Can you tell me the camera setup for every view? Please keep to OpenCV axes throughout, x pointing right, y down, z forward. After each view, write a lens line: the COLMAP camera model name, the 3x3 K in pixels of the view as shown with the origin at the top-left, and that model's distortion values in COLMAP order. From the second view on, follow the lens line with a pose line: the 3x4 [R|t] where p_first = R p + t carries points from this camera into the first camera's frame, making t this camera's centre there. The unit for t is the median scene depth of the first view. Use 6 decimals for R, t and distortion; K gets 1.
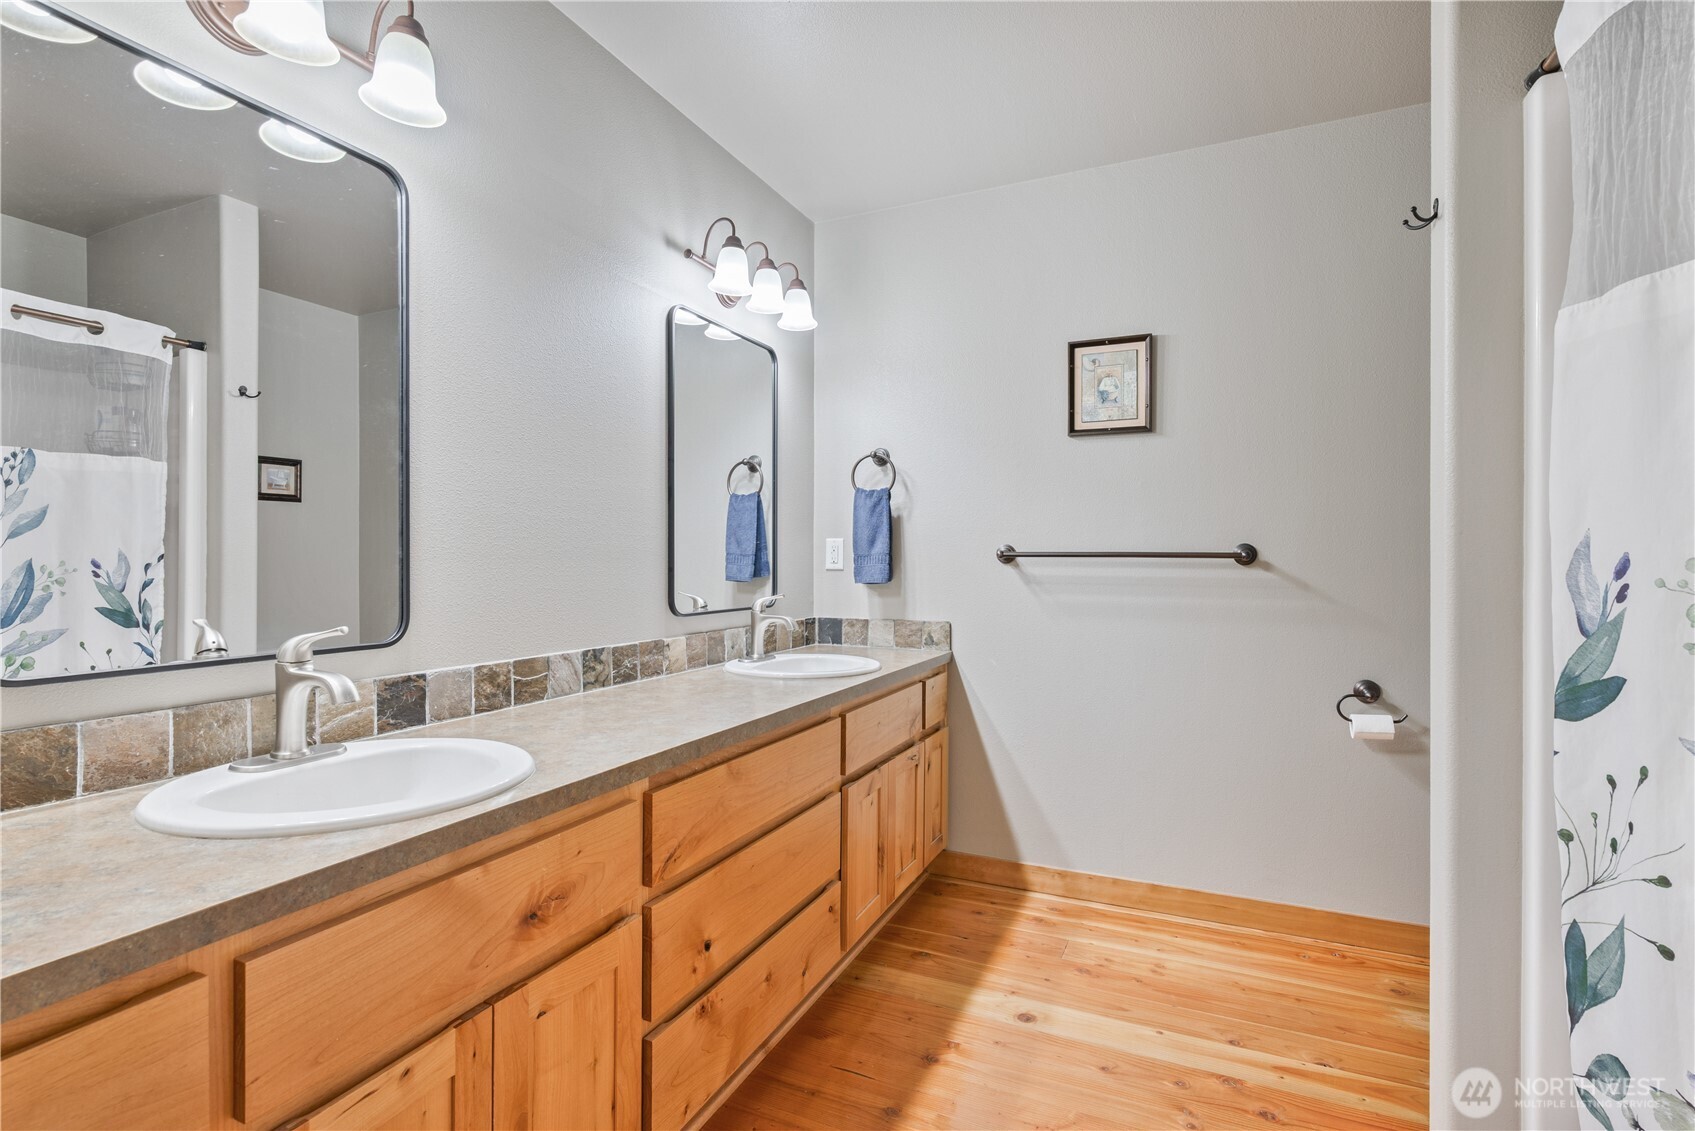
lens RADIAL K [[809.8, 0, 843.0], [0, 809.8, 562.5], [0, 0, 1]] dist [-0.000947, 0.000539]
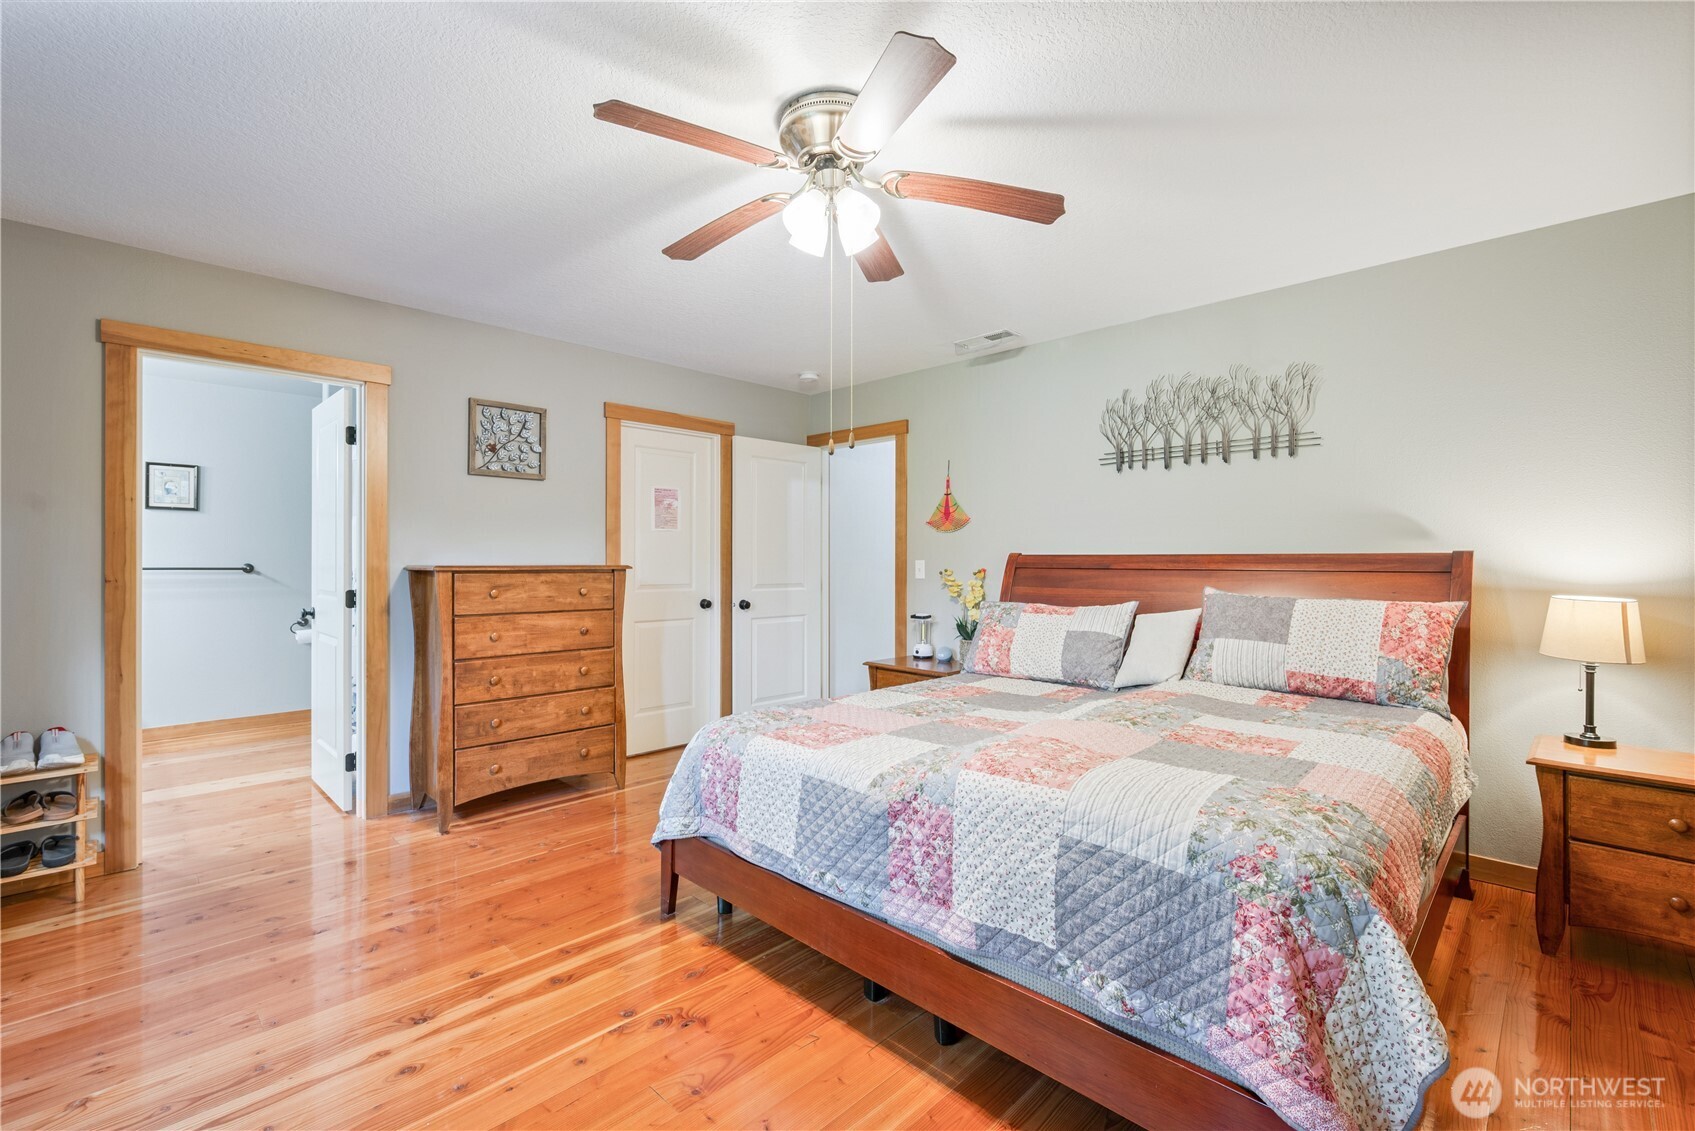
lens RADIAL K [[729.9, 0, 845.4], [0, 729.9, 551.9], [0, 0, 1]] dist [0.000351, -0.000202]
pose [[0.332733, 0.004203, 0.943012, -0.859242], [0.000907, 0.999988, -0.004777, -0.042963], [-0.943021, 0.002445, 0.332725, -1.241523]]
